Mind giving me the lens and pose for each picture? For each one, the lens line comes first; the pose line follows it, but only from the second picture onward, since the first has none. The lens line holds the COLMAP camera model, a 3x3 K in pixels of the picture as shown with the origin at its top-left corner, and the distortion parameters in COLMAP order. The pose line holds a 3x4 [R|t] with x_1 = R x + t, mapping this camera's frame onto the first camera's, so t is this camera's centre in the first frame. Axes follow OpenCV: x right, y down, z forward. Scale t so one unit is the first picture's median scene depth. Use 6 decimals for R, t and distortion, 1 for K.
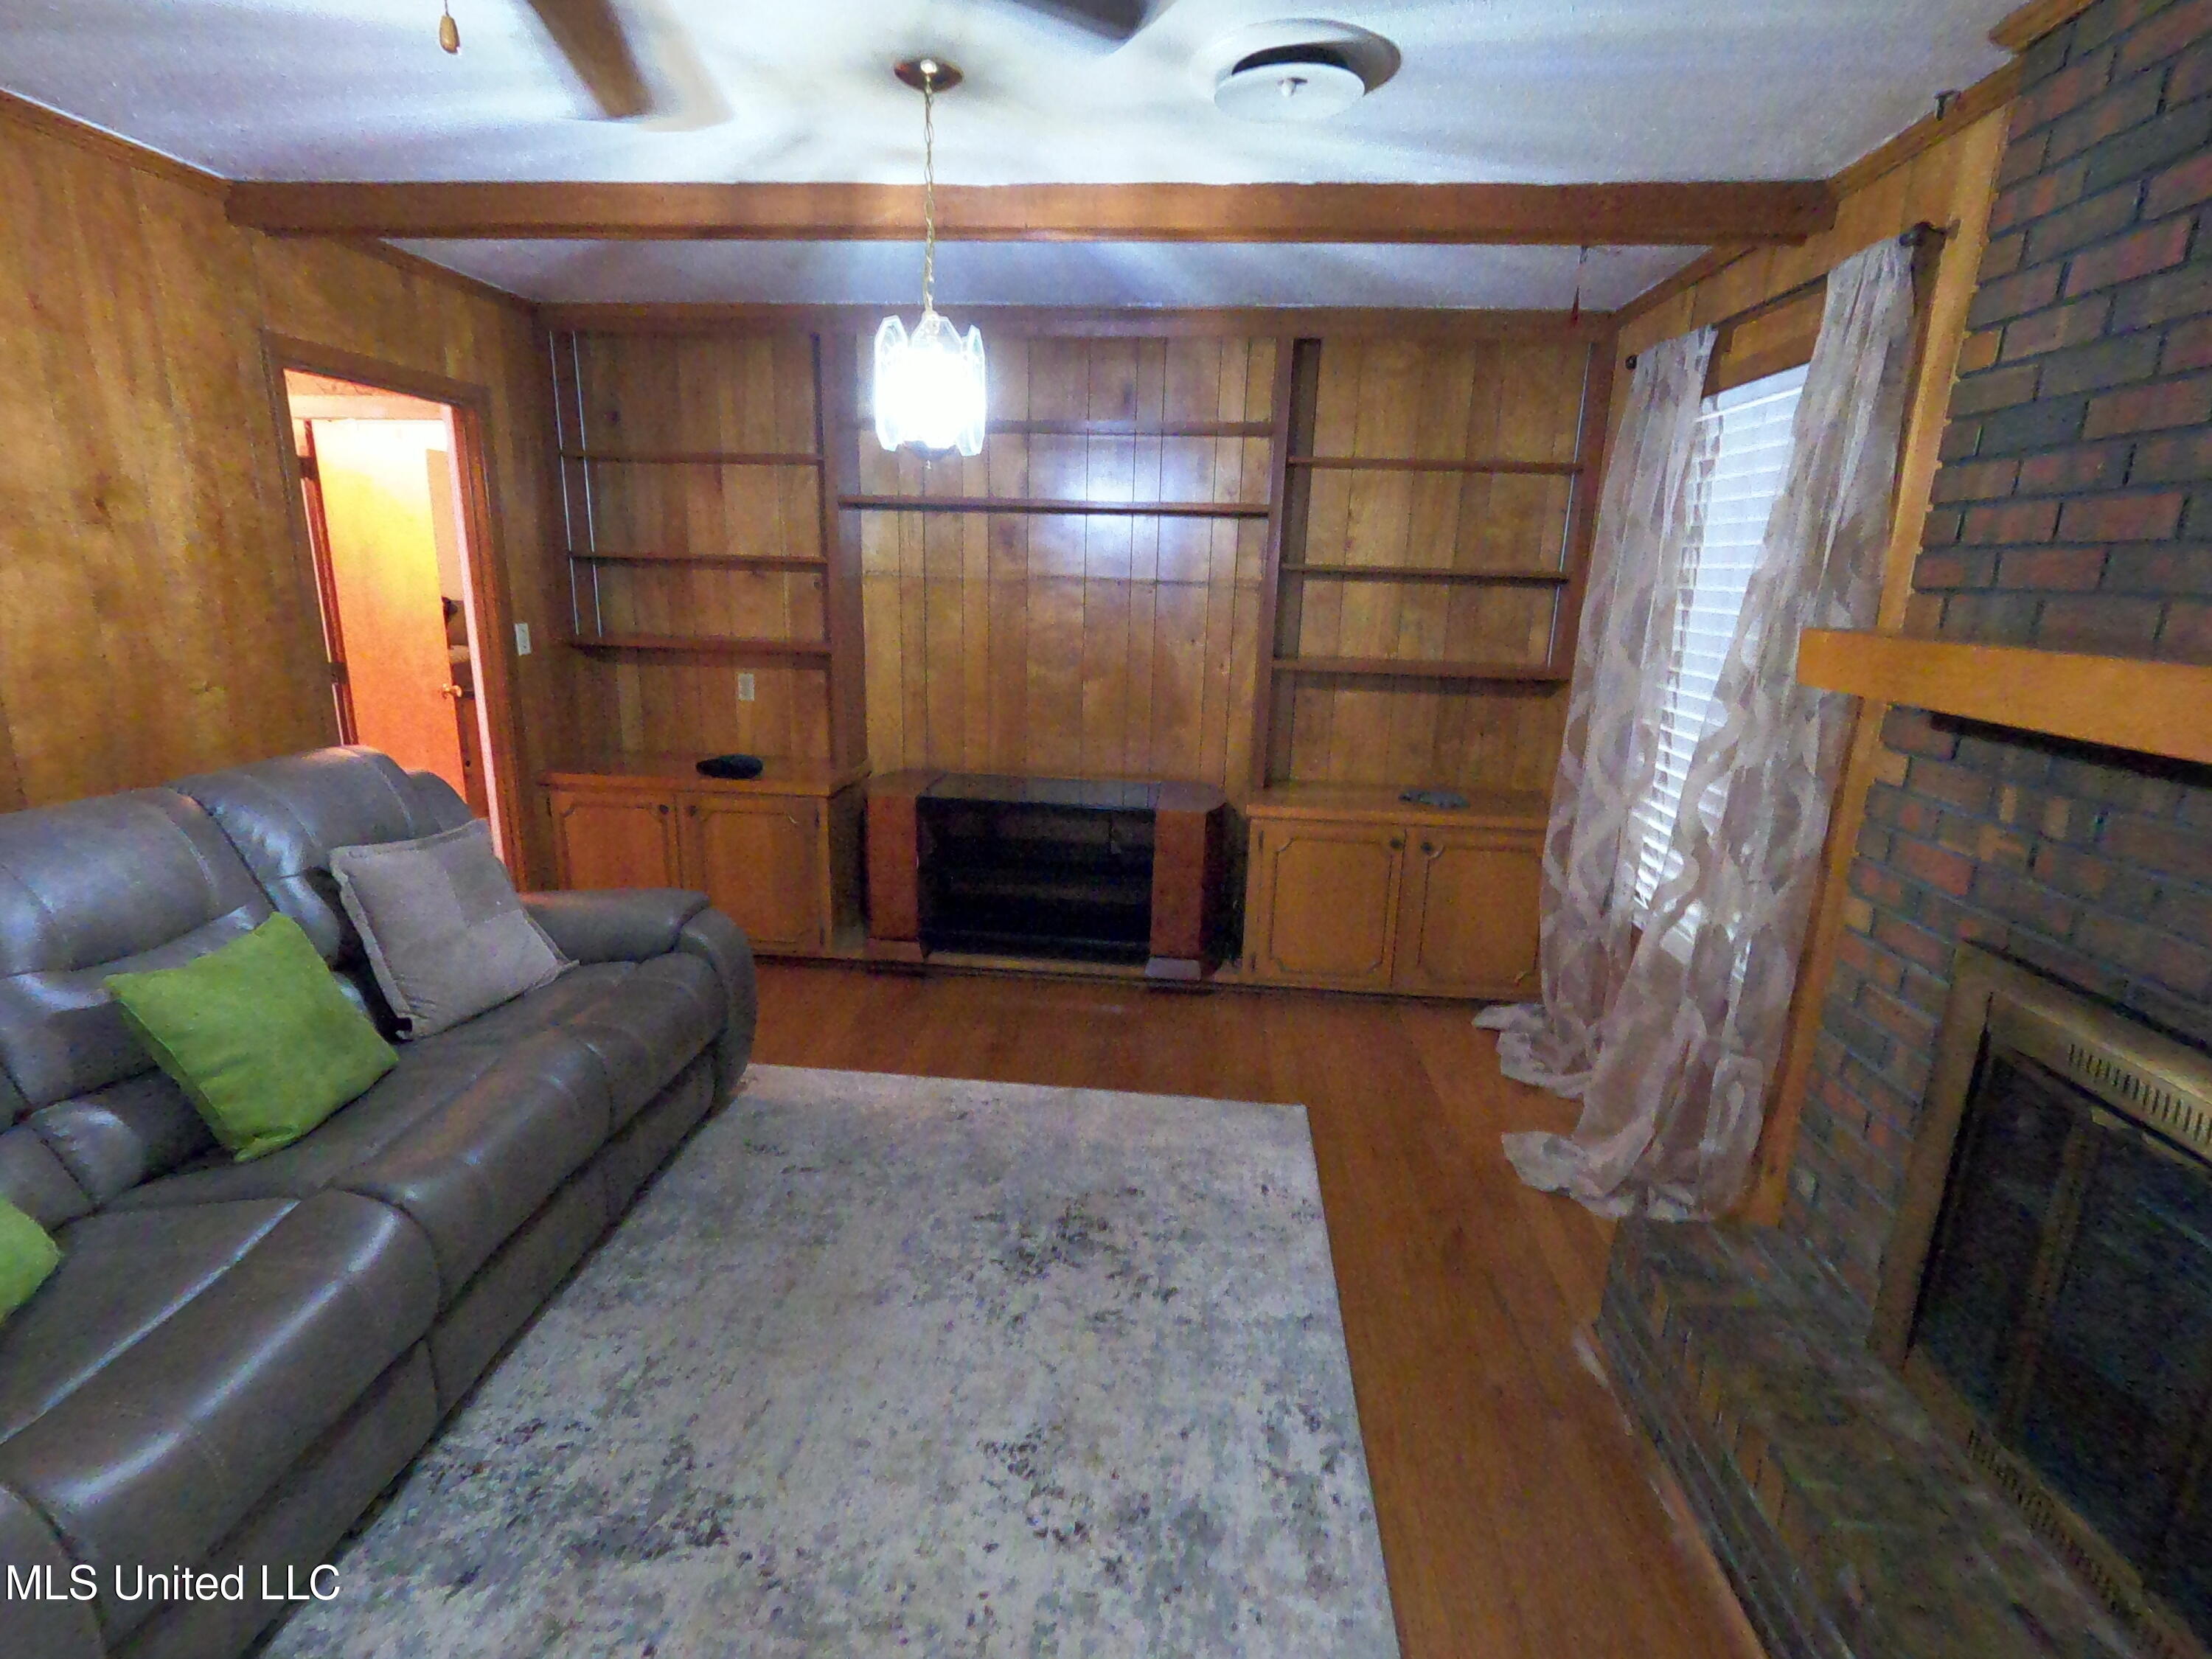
lens RADIAL K [[1049.4, 0, 1108.6], [0, 1049.4, 837.9], [0, 0, 1]] dist [-0.003863, 0.000870]
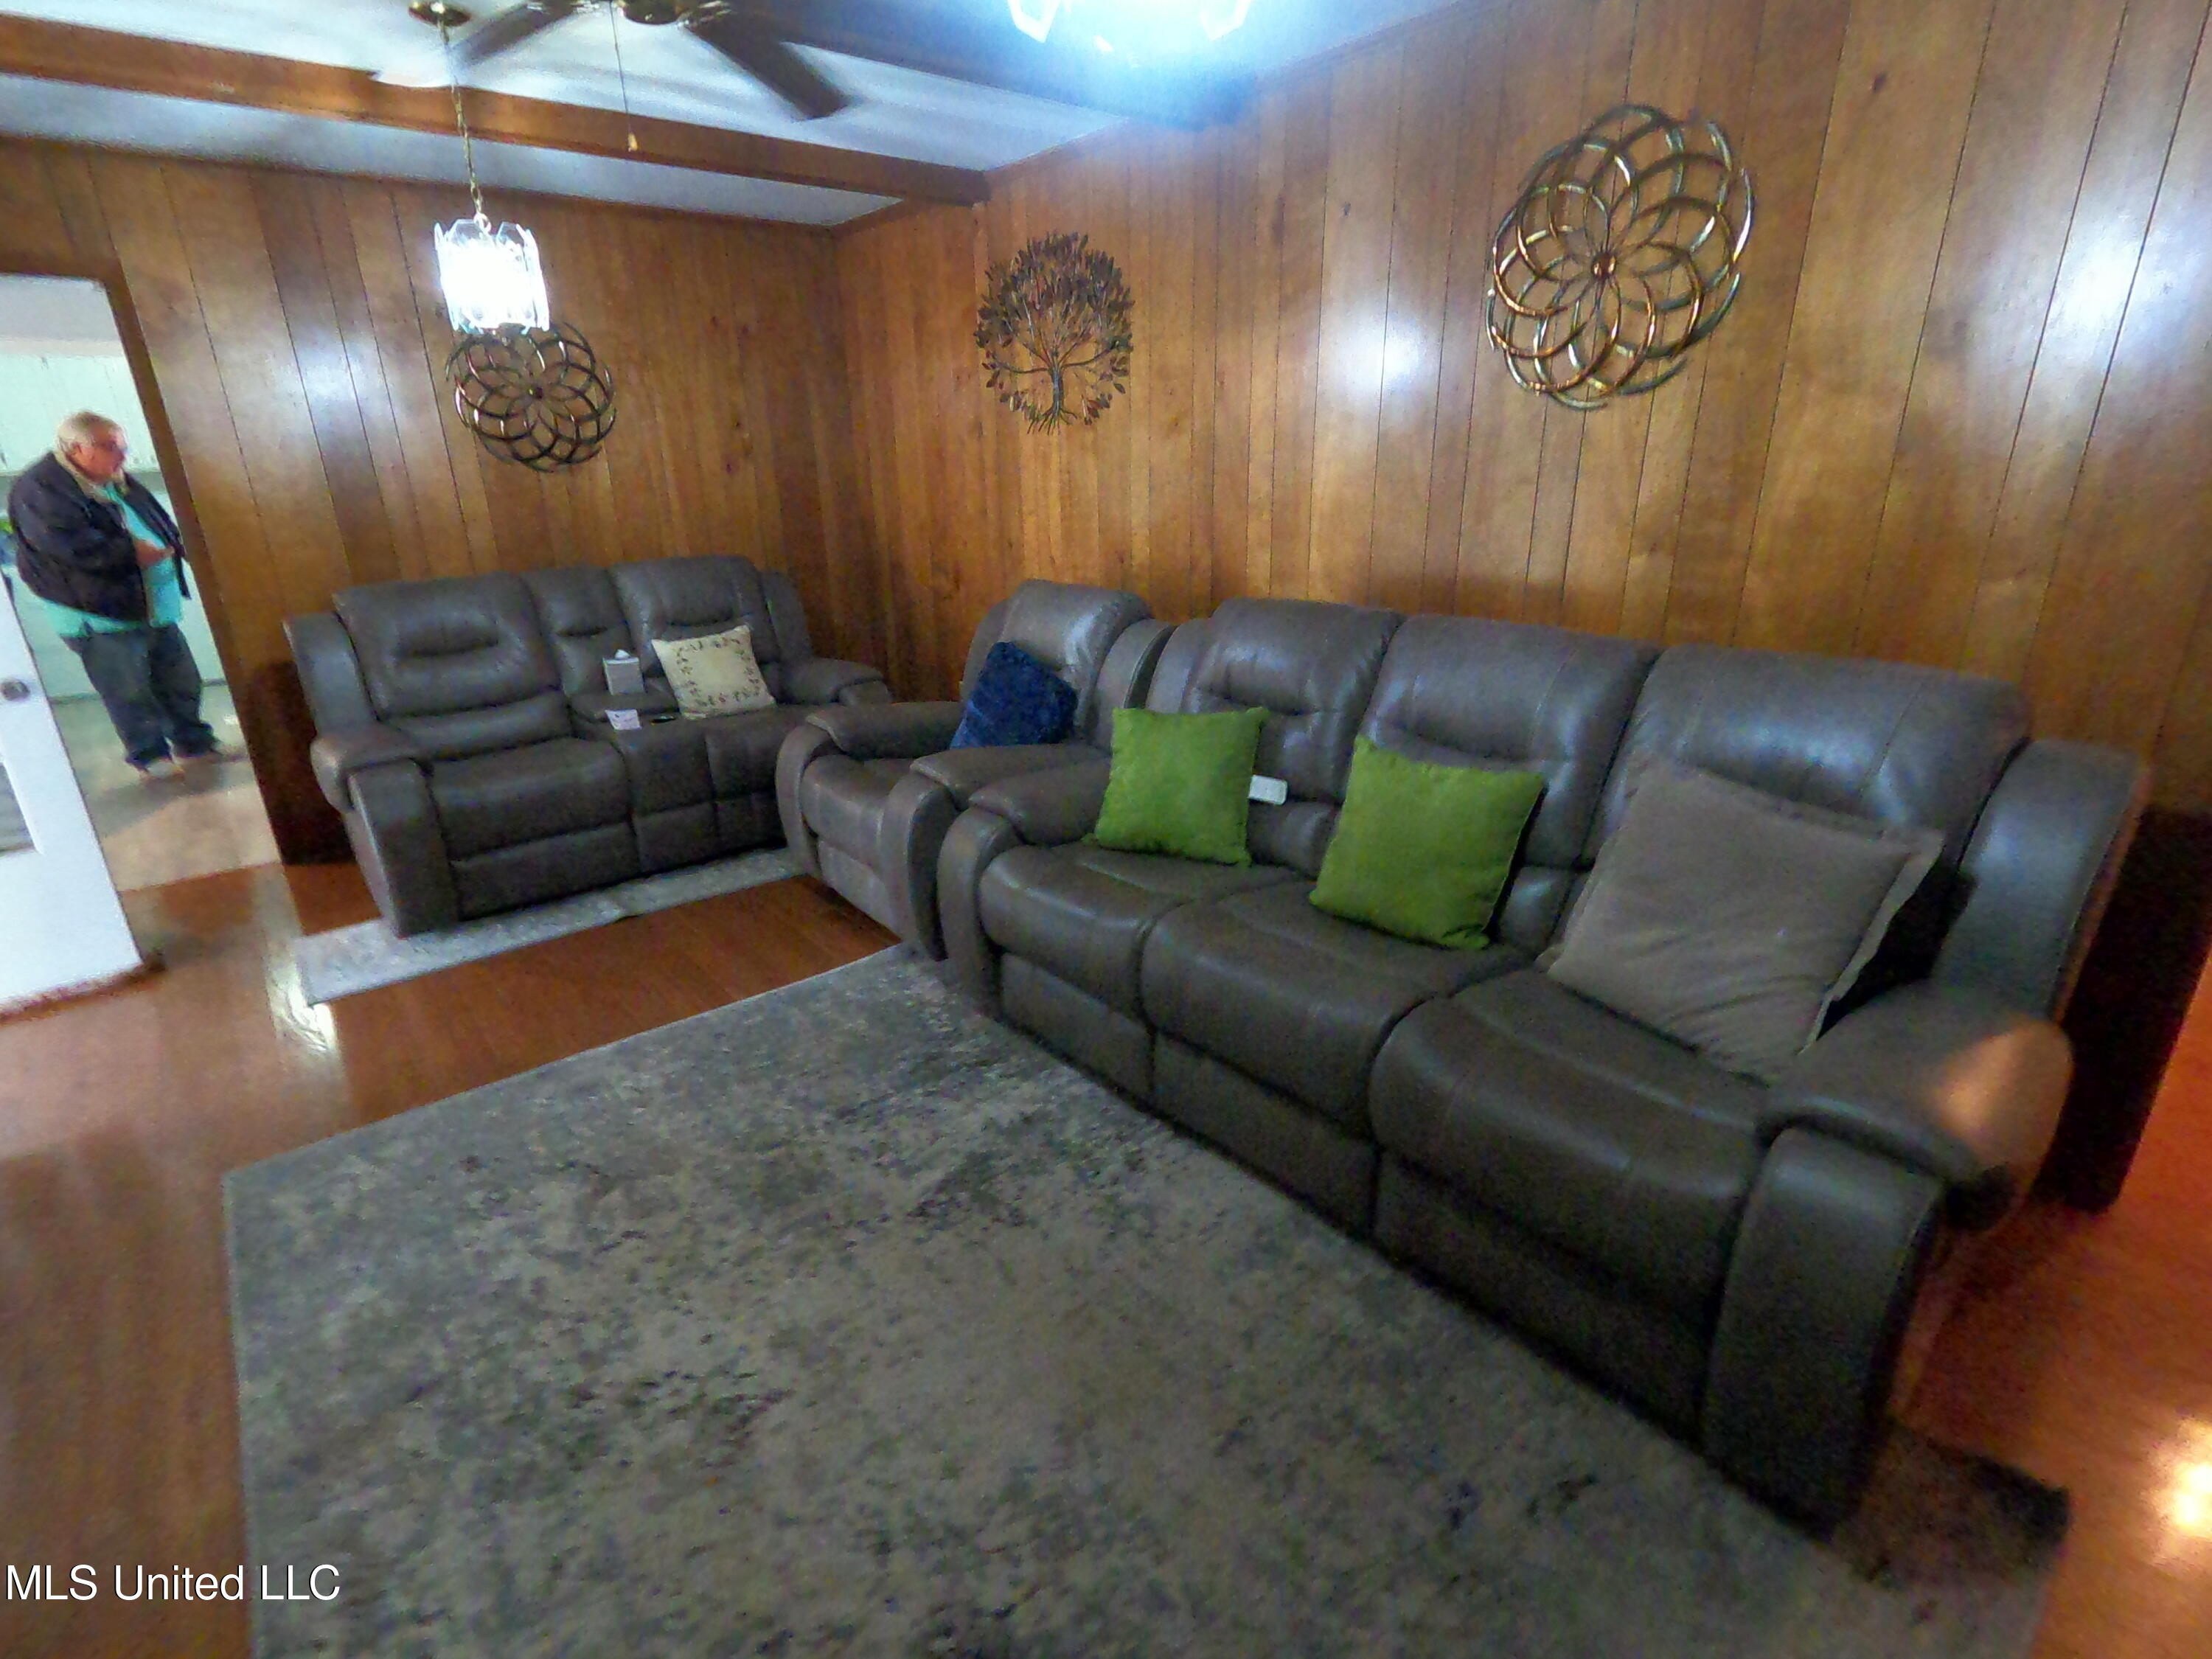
lens RADIAL K [[1049.4, 0, 1124.3], [0, 1049.4, 830.2], [0, 0, 1]] dist [-0.003863, 0.000870]
pose [[-0.697341, 0.231116, -0.678455, 0.192230], [-0.173700, 0.863872, 0.472815, -0.349983], [0.695373, 0.447561, -0.562268, 1.600529]]
